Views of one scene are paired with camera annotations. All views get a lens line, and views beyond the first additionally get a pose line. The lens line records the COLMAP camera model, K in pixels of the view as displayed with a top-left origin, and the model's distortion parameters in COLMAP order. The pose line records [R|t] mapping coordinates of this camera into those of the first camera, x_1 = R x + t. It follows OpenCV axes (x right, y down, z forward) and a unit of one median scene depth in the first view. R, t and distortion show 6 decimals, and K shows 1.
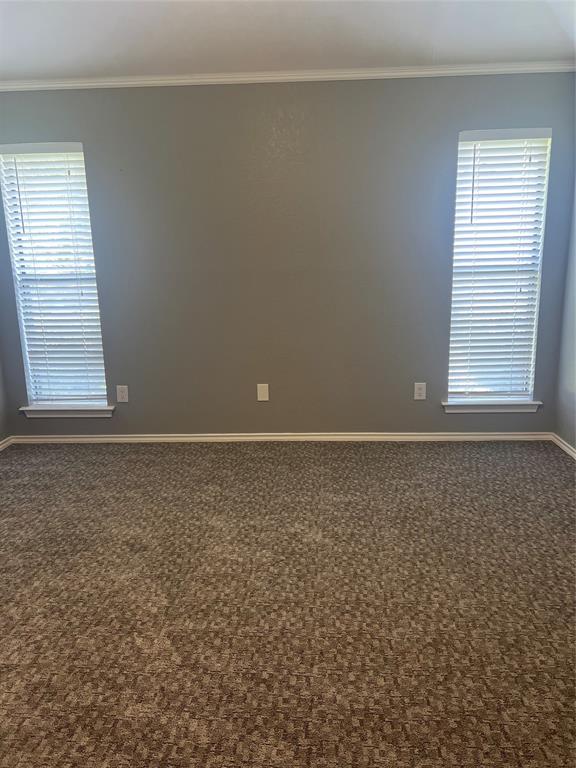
lens RADIAL K [[575.2, 0, 289.5], [0, 575.2, 382.1], [0, 0, 1]] dist [0.042656, -0.041788]
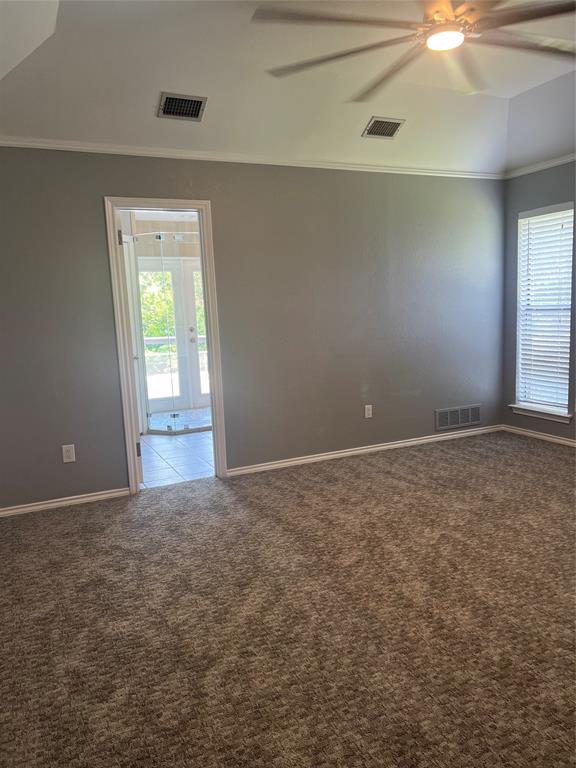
lens RADIAL K [[575.2, 0, 289.0], [0, 575.2, 385.1], [0, 0, 1]] dist [0.042656, -0.041788]
pose [[0.464831, 0.123256, -0.876778, 0.507910], [-0.153328, 0.986507, 0.057394, 0.001713], [0.872022, 0.107756, 0.477458, -0.095495]]
